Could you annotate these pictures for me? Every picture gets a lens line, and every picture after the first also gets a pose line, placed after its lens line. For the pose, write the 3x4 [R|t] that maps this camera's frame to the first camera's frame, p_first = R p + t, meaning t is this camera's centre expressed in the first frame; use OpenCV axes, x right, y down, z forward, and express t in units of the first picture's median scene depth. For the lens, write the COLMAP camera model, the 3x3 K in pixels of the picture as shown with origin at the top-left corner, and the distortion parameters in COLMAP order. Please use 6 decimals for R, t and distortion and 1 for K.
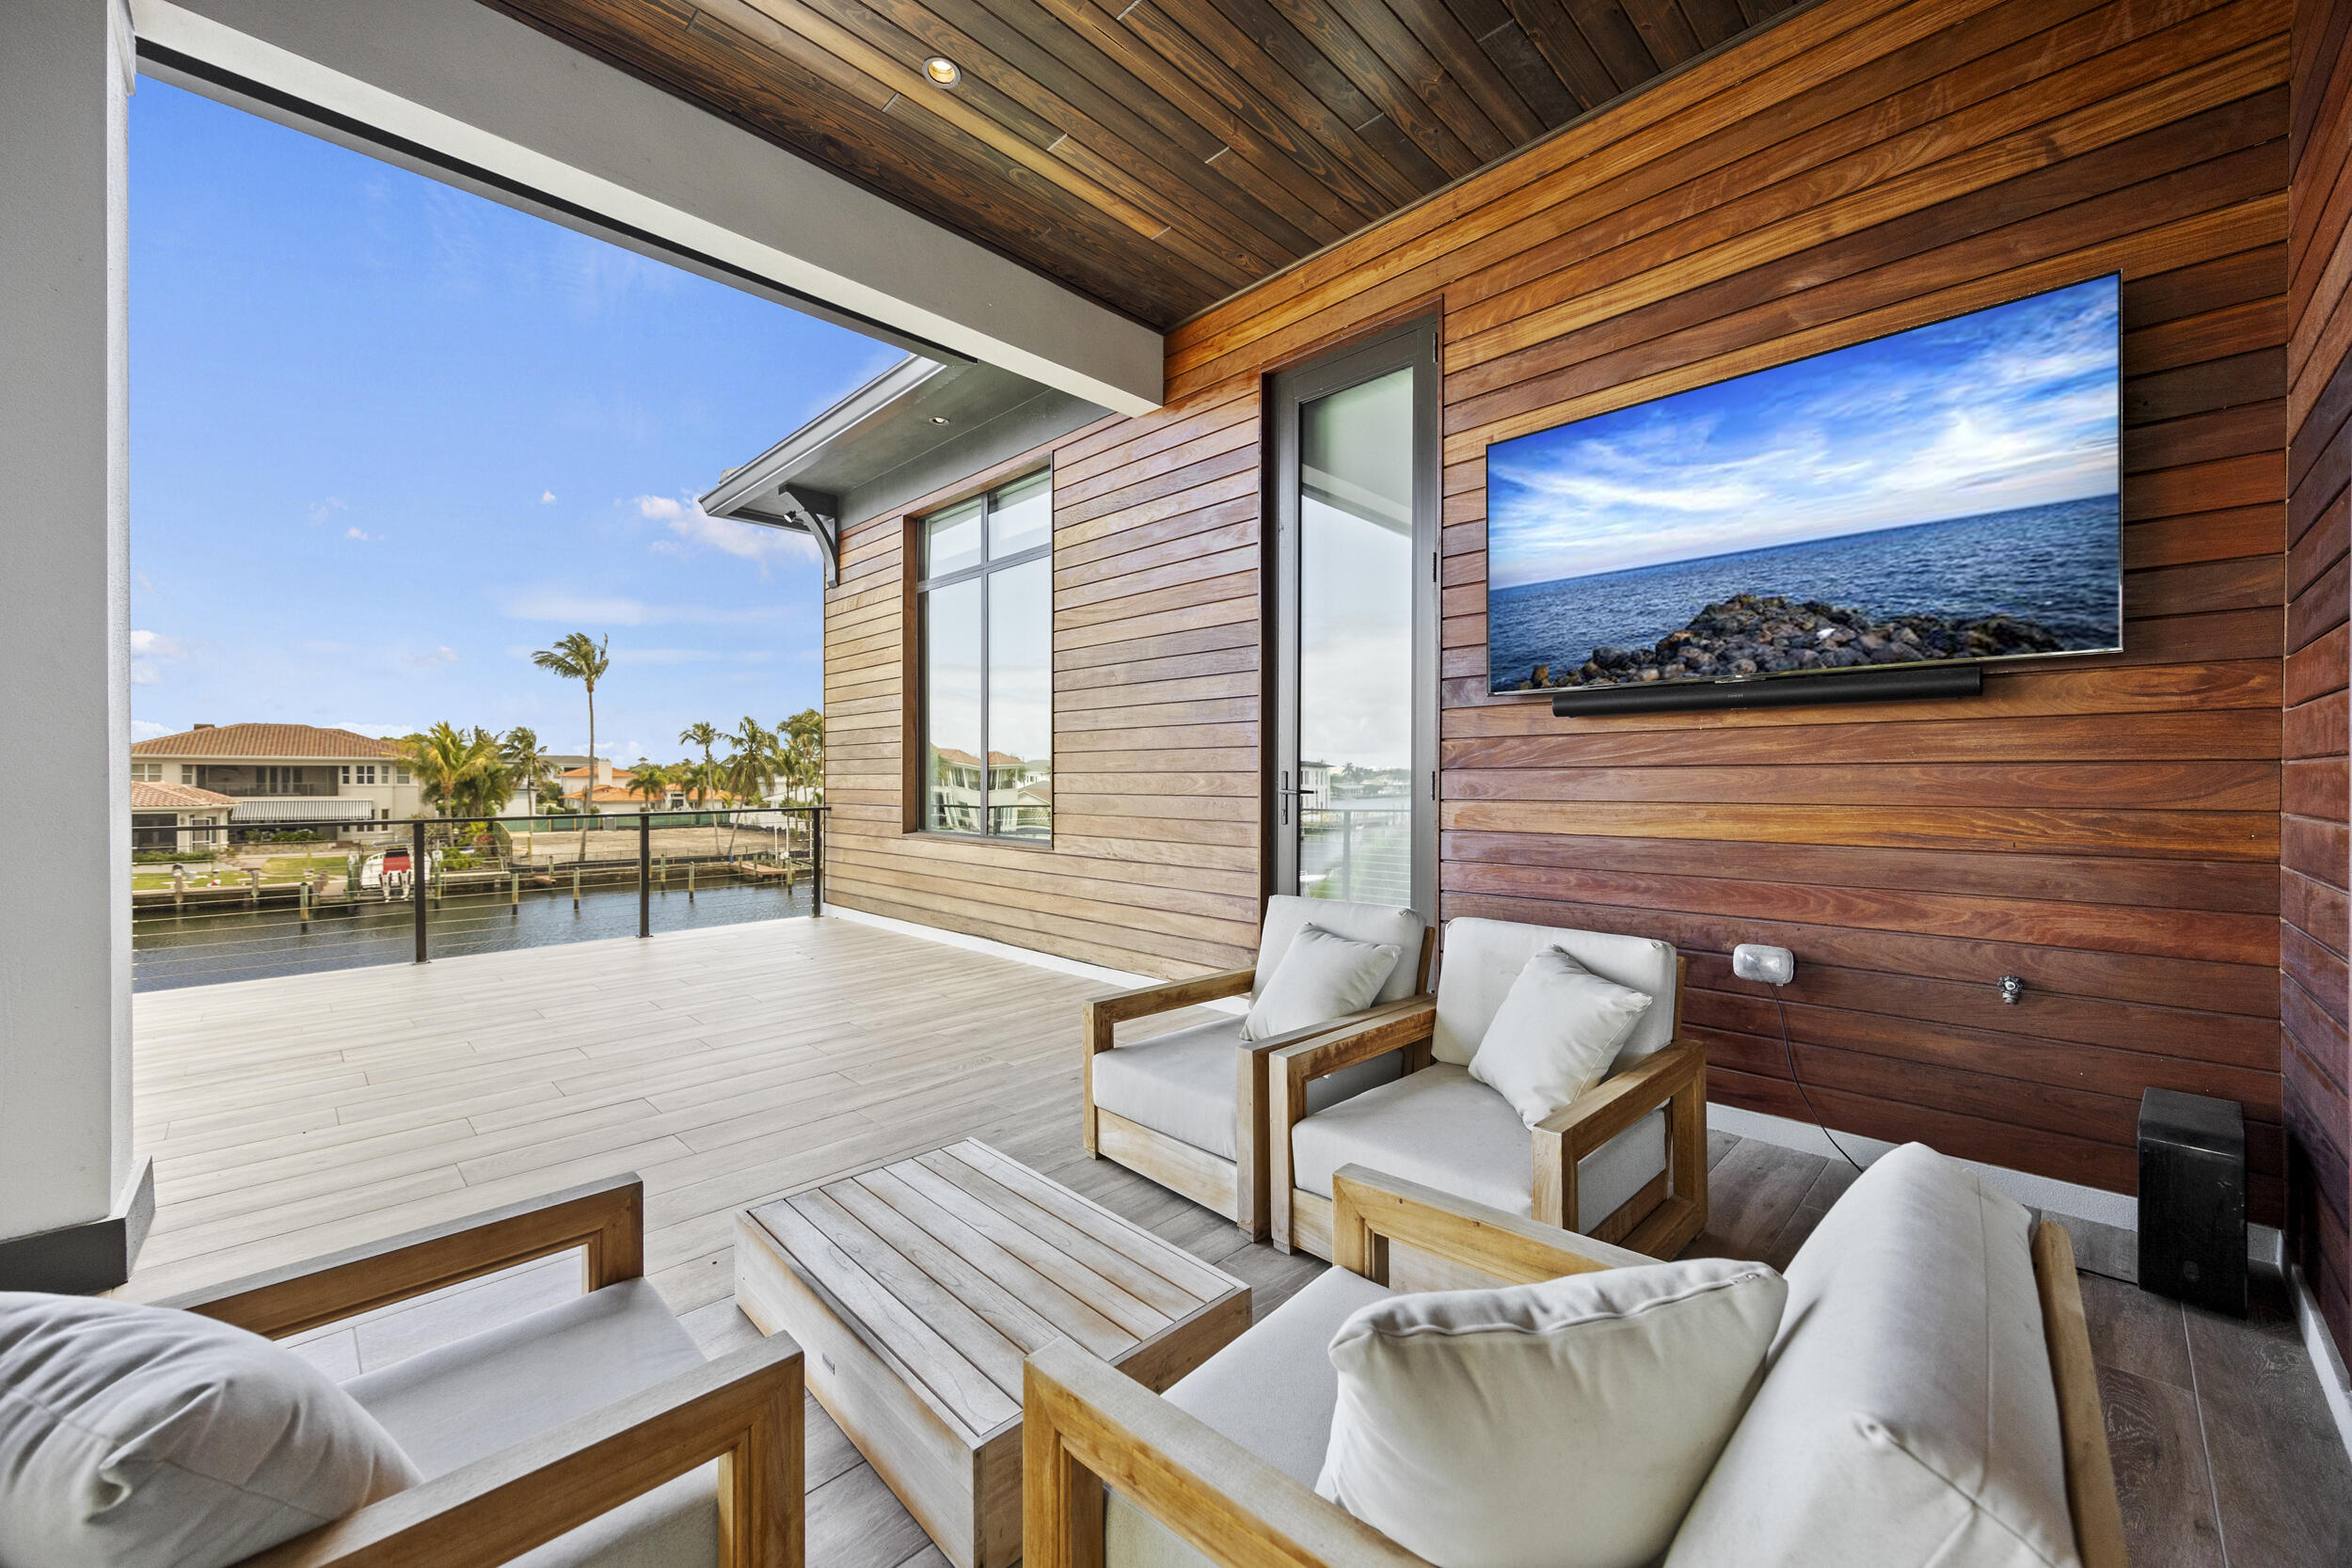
lens RADIAL K [[891.4, 0, 1173.9], [0, 891.4, 786.5], [0, 0, 1]] dist [-0.002955, -0.000071]
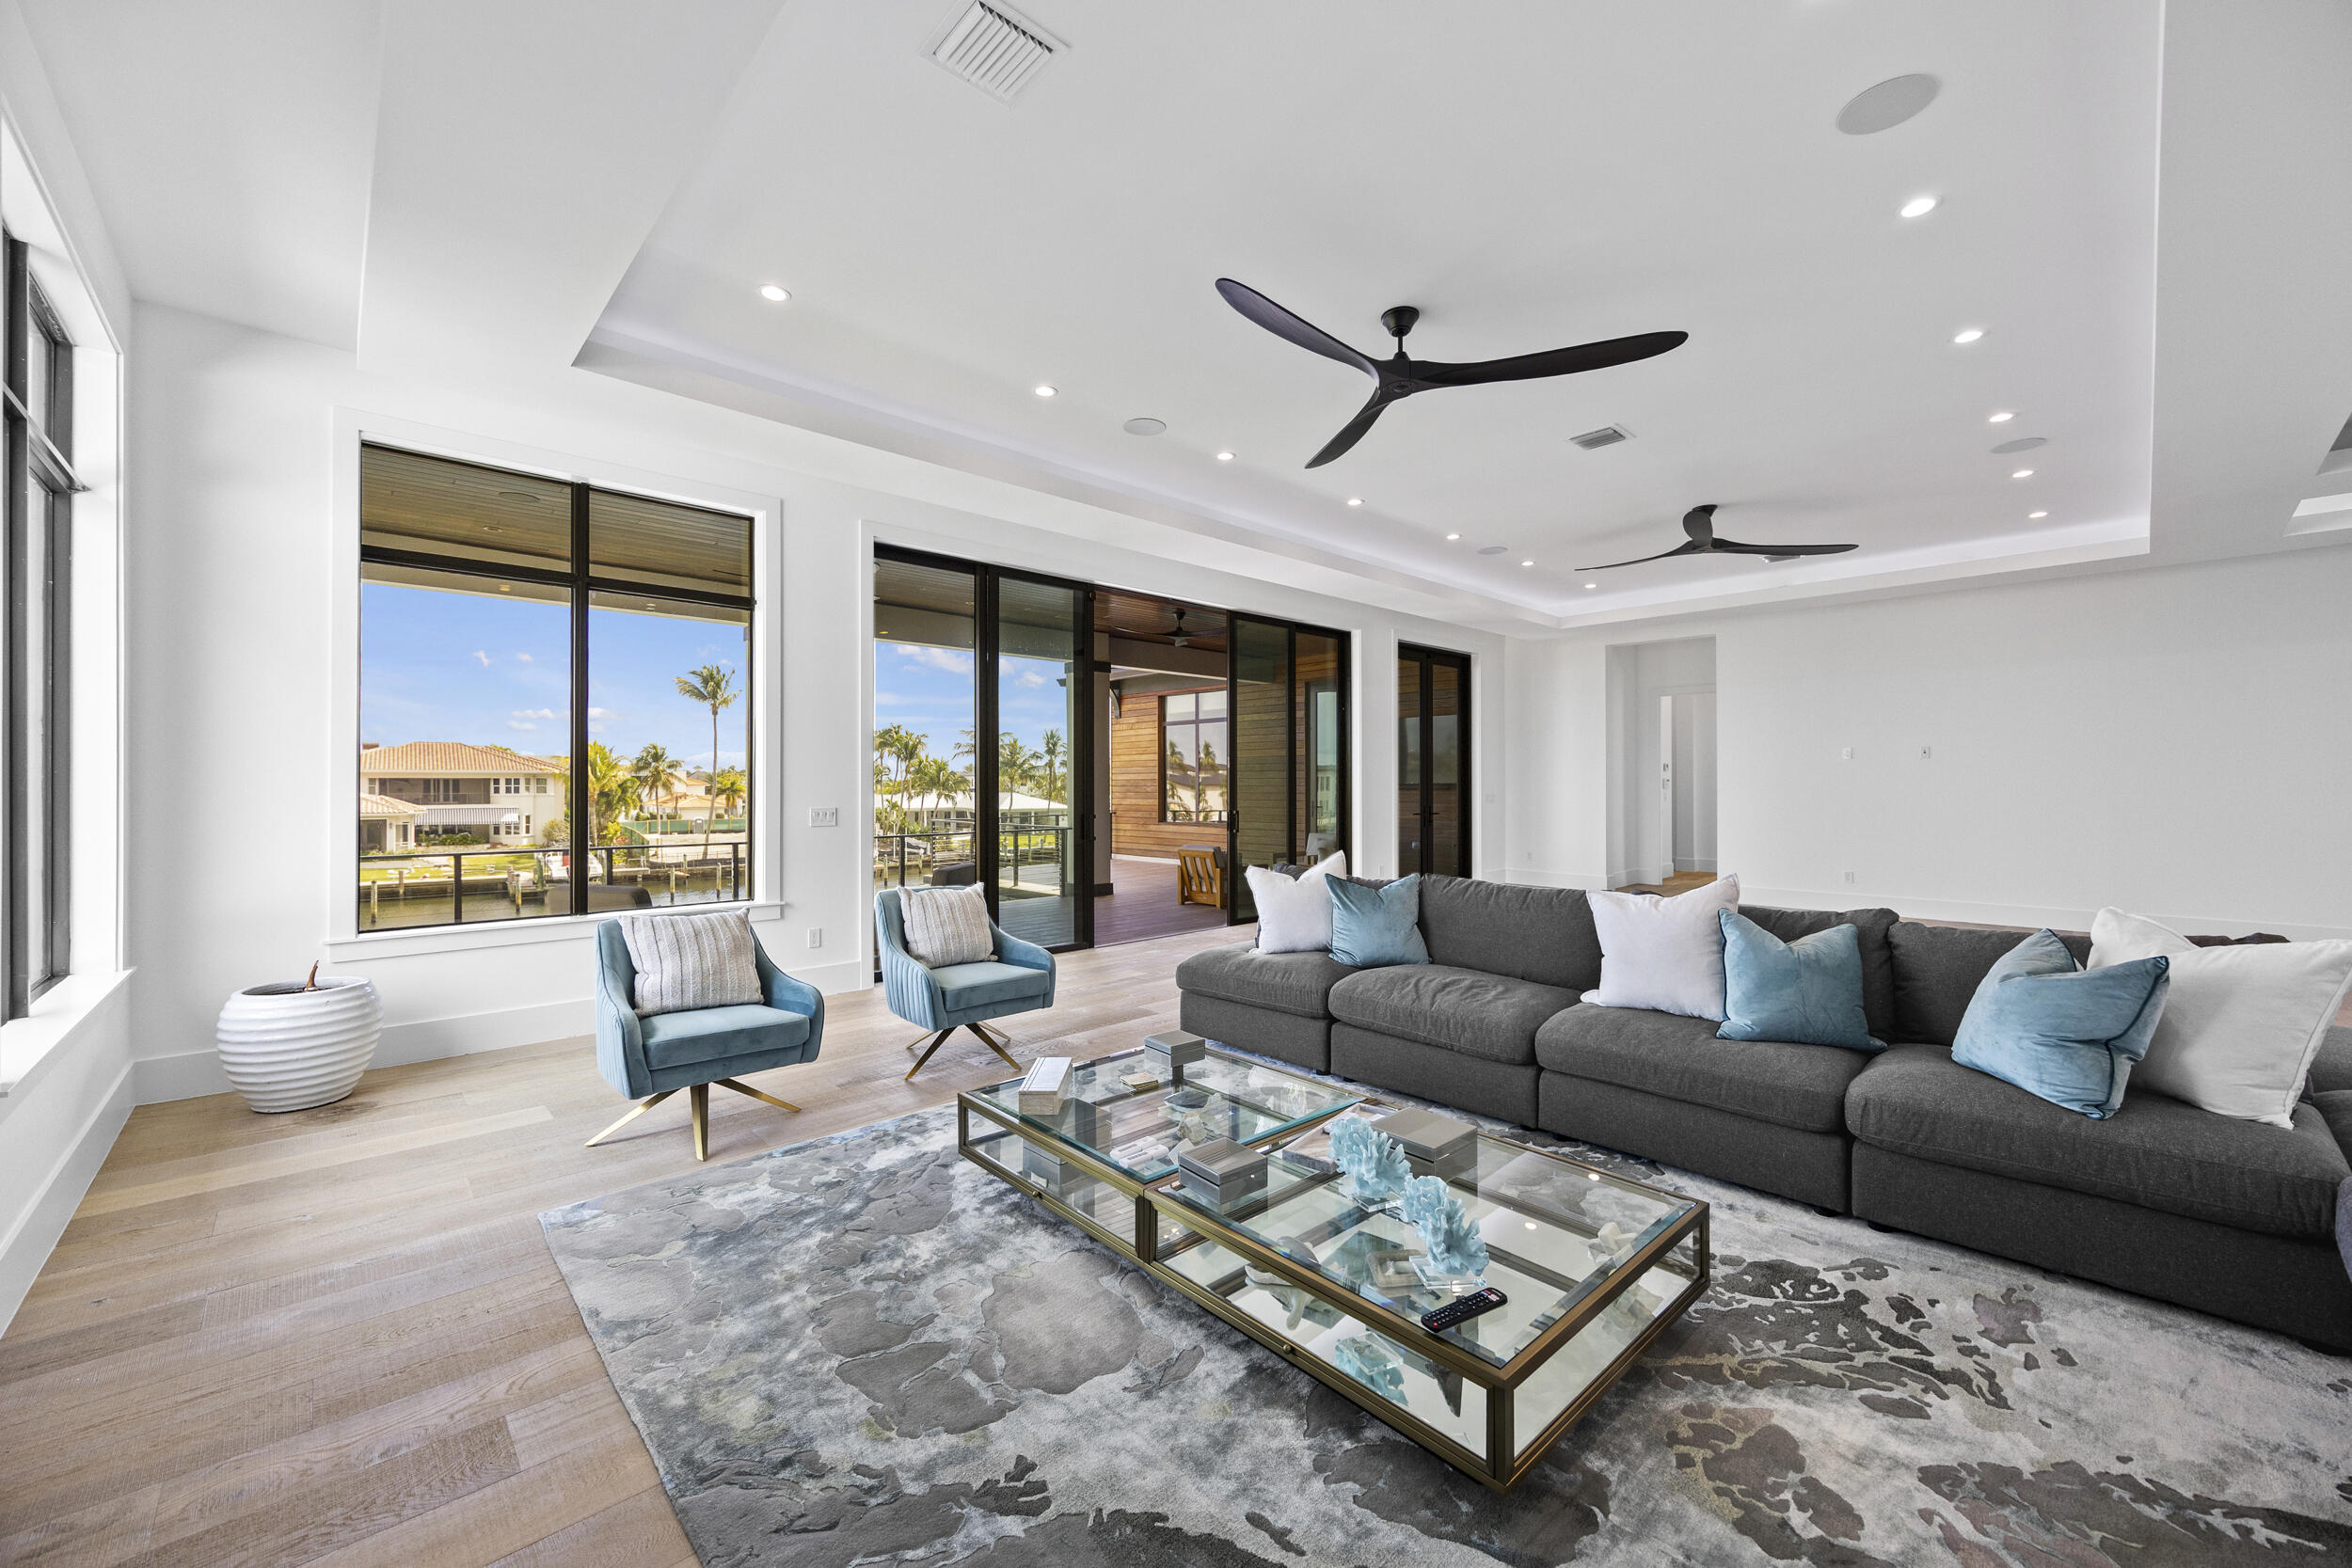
lens RADIAL K [[891.4, 0, 1177.9], [0, 891.4, 787.6], [0, 0, 1]] dist [-0.002955, -0.000071]
pose [[0.999682, -0.002821, -0.025051, -0.015138], [0.002707, 0.999986, -0.004571, -0.003558], [0.025063, 0.004502, 0.999676, -0.139946]]
